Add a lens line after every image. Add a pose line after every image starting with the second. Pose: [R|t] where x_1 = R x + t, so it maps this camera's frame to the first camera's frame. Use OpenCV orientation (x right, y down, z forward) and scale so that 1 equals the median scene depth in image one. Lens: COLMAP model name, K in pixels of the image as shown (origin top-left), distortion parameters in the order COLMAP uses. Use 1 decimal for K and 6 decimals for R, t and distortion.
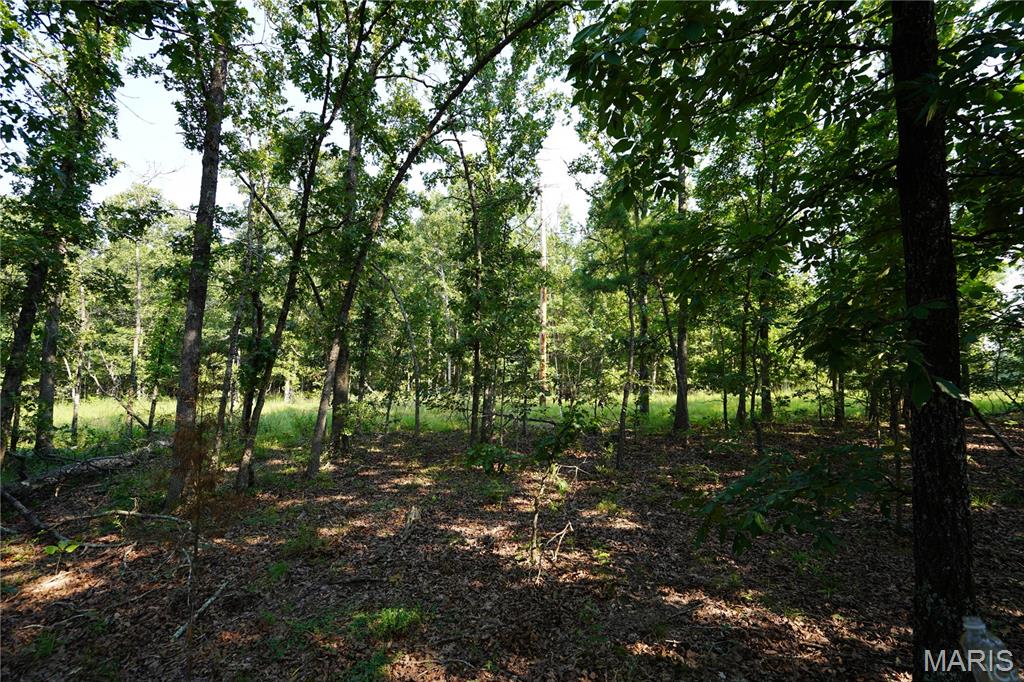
lens RADIAL K [[460.5, 0, 511.9], [0, 460.5, 341.0], [0, 0, 1]] dist [-0.008367, 0.002065]
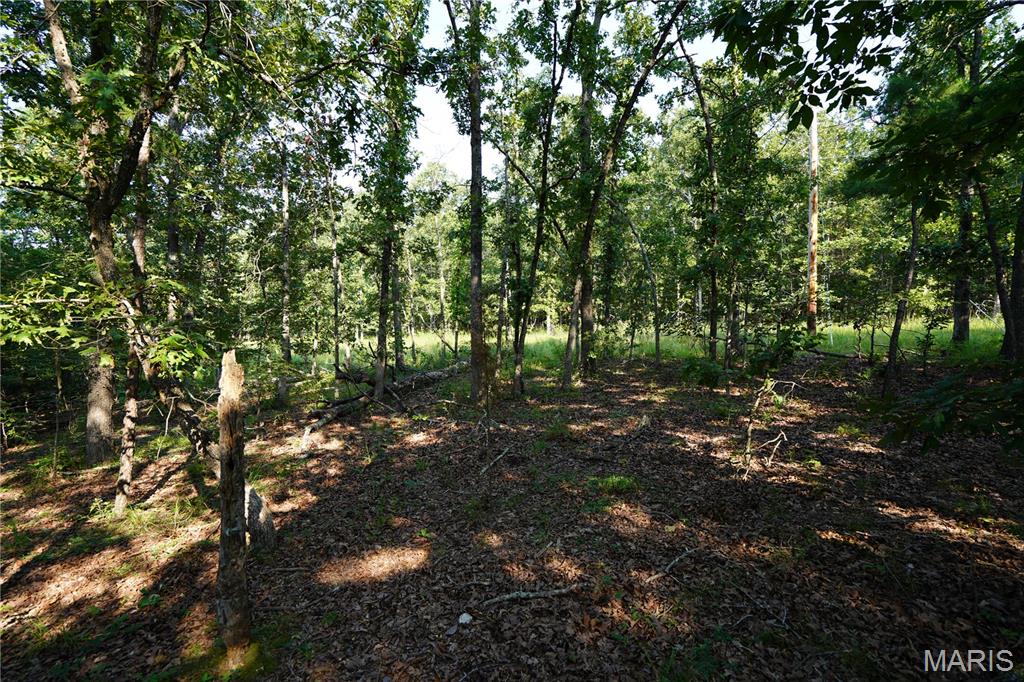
lens RADIAL K [[460.5, 0, 508.4], [0, 460.5, 340.3], [0, 0, 1]] dist [-0.008367, 0.002065]
pose [[0.855233, -0.001909, -0.518240, 0.077253], [0.075693, 0.989730, 0.121267, 0.004933], [0.512686, -0.142938, 0.846594, -0.108551]]
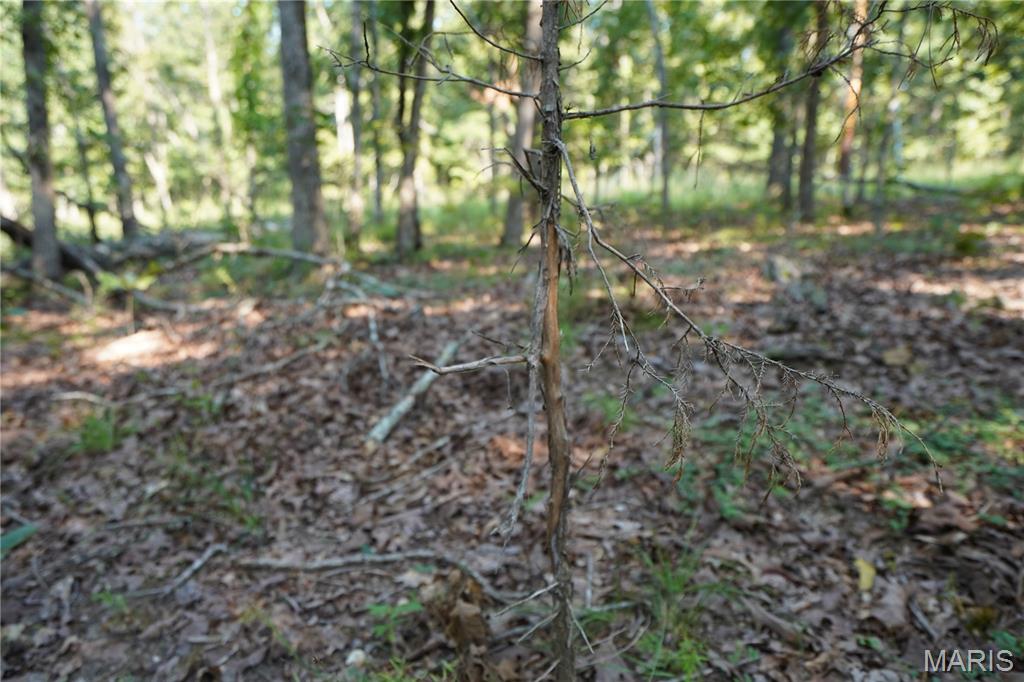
lens RADIAL K [[670.1, 0, 512.1], [0, 670.1, 342.1], [0, 0, 1]] dist [-0.000495, 0.000101]
pose [[0.954727, 0.030426, -0.295922, -0.221032], [0.059504, 0.955120, 0.290181, 0.197144], [0.291470, -0.294653, 0.910069, 0.263669]]
